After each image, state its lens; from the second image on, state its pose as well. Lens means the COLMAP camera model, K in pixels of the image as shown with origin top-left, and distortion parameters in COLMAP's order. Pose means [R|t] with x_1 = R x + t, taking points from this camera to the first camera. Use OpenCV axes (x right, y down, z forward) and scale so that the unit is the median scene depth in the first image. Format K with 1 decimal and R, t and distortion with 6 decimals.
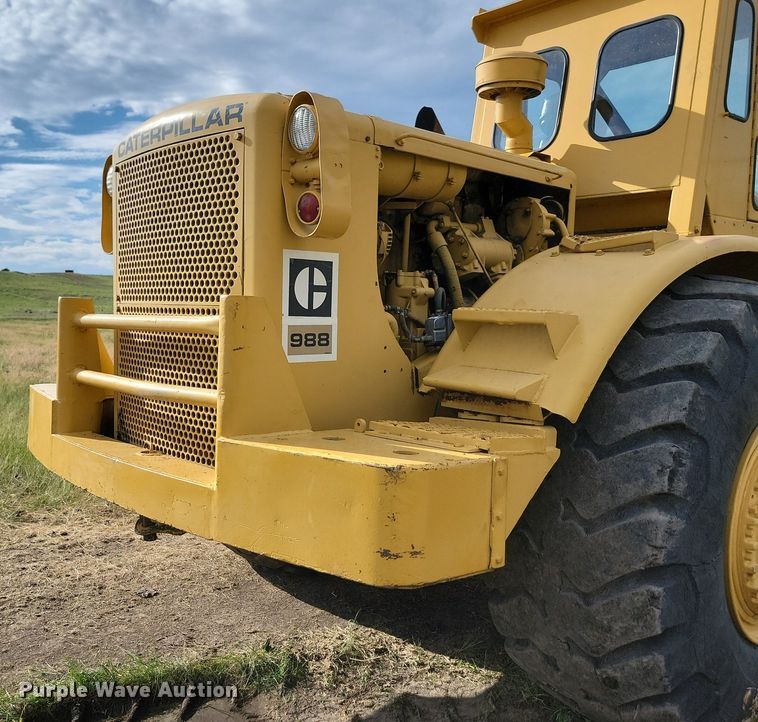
lens RADIAL K [[803.4, 0, 279.8], [0, 803.4, 364.7], [0, 0, 1]] dist [0.072020, -0.056747]
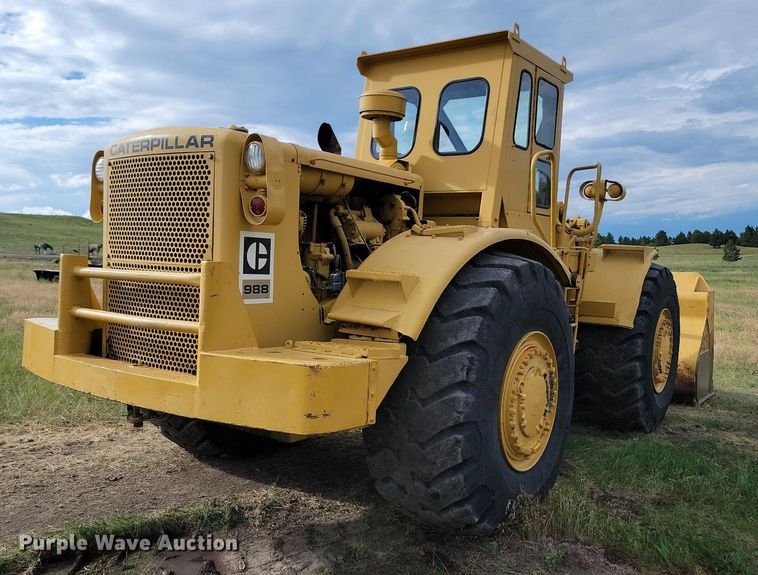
lens RADIAL K [[722.3, 0, 377.9], [0, 722.3, 297.8], [0, 0, 1]] dist [0.023965, 0.006760]
pose [[0.964702, 0.007670, 0.263232, -0.089518], [-0.006525, 0.999965, -0.005227, -0.007794], [-0.263263, 0.003325, 0.964718, -0.350416]]
